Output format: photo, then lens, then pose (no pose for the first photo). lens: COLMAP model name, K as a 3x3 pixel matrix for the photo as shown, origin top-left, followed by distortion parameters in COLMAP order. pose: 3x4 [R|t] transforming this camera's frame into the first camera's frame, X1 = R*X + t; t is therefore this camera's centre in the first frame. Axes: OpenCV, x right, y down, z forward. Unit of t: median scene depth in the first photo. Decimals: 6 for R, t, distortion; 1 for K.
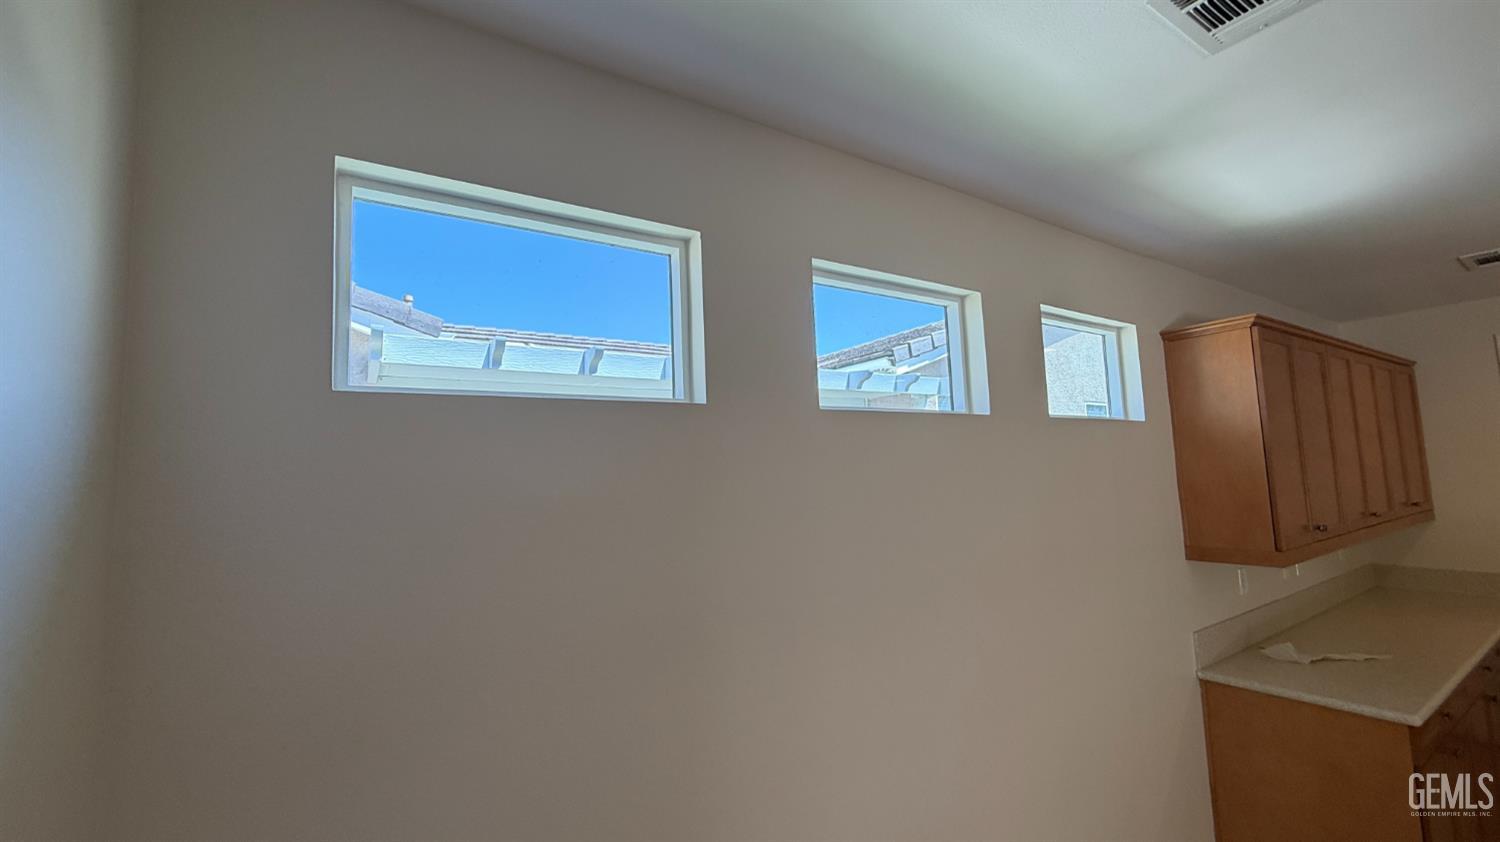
lens RADIAL K [[597.0, 0, 747.9], [0, 597.0, 425.0], [0, 0, 1]] dist [0.000837, -0.000251]
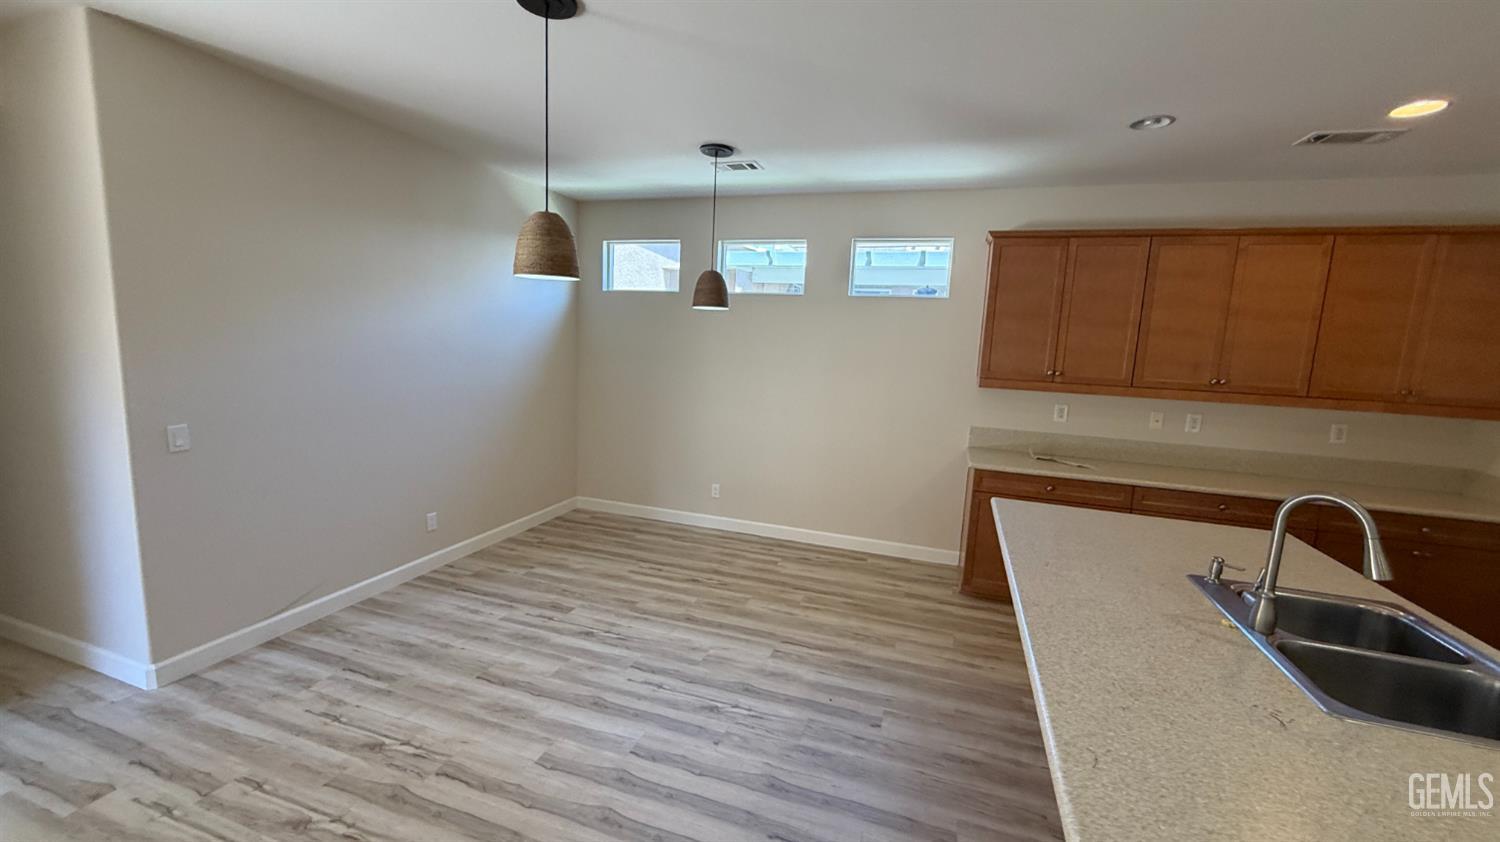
lens RADIAL K [[597.0, 0, 747.9], [0, 597.0, 425.0], [0, 0, 1]] dist [0.000837, -0.000251]
pose [[0.627498, 0.179390, -0.757671, 1.625524], [0.000558, 0.972993, 0.230832, -0.045130], [0.778618, -0.145269, 0.610451, -0.519230]]
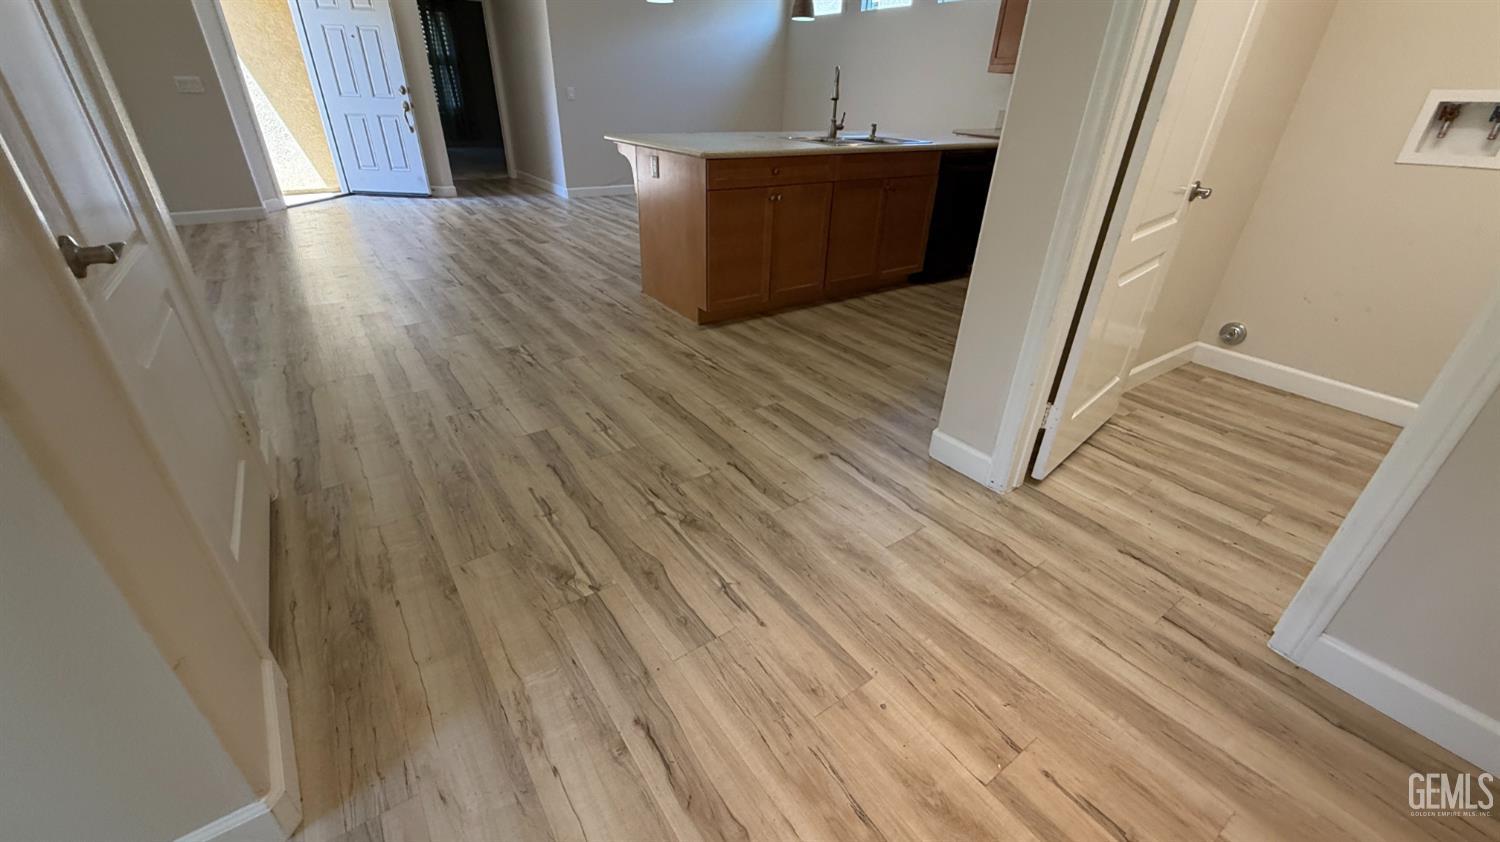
lens RADIAL K [[597.0, 0, 747.9], [0, 597.0, 425.0], [0, 0, 1]] dist [0.000837, -0.000251]
pose [[0.043612, 0.524716, -0.850159, 3.199303], [0.060210, 0.848042, 0.526498, 0.112482], [0.997233, -0.074150, 0.005392, -0.033525]]
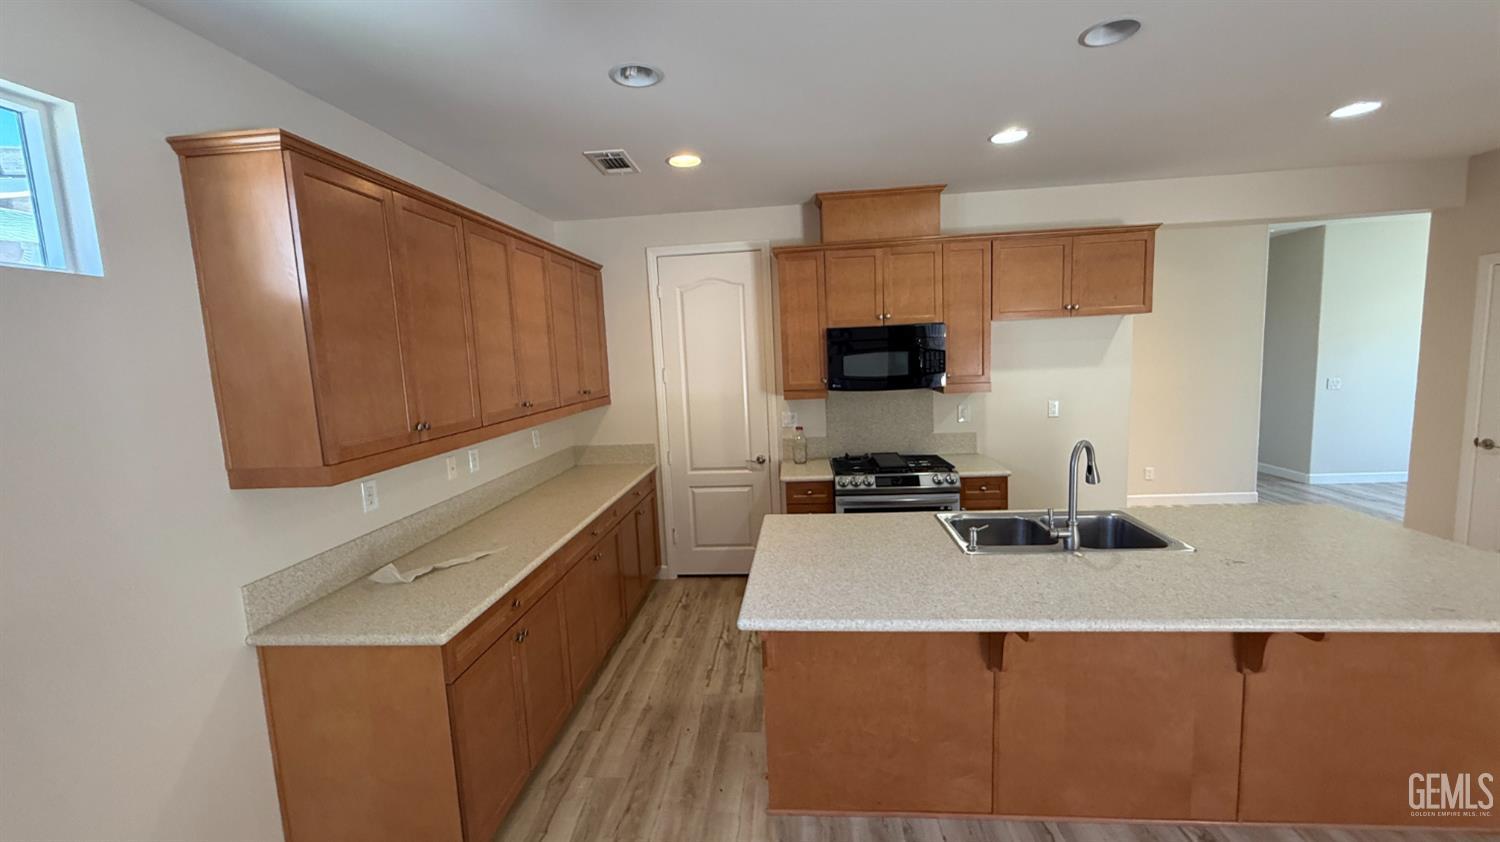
lens RADIAL K [[602.3, 0, 744.3], [0, 602.3, 422.0], [0, 0, 1]] dist [-0.000757, -0.000135]
pose [[0.609773, -0.081835, 0.788340, 0.554191], [-0.048817, 0.988889, 0.140413, 0.020542], [-0.791071, -0.124104, 0.599003, 0.115064]]
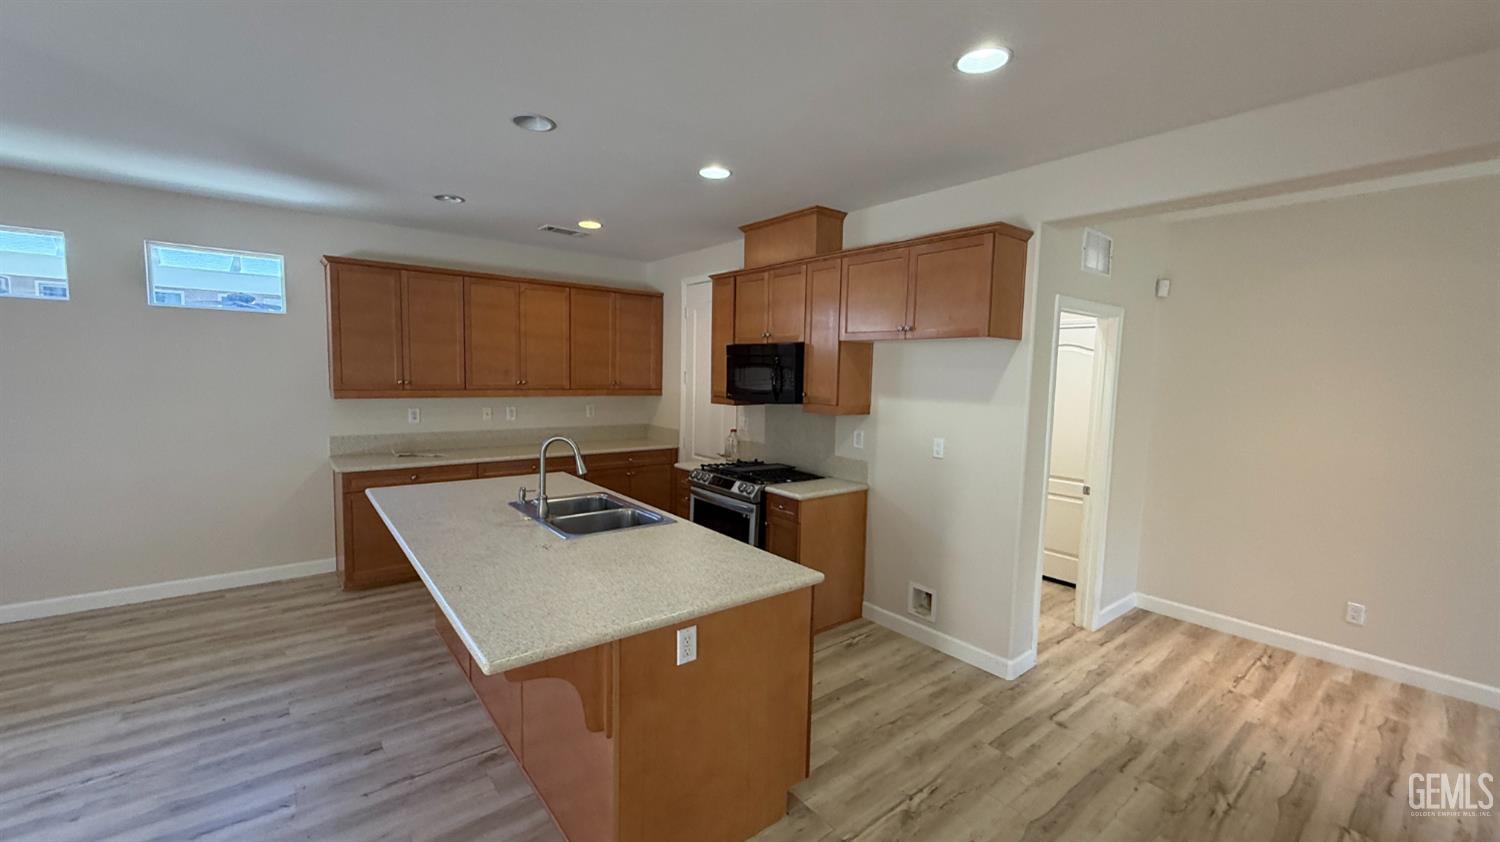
lens RADIAL K [[602.3, 0, 744.3], [0, 602.3, 422.0], [0, 0, 1]] dist [-0.000757, -0.000135]
pose [[0.992873, 0.054353, 0.106057, 1.772669], [-0.072038, 0.982670, 0.170795, -0.088461], [-0.094936, -0.177218, 0.979582, -0.861207]]
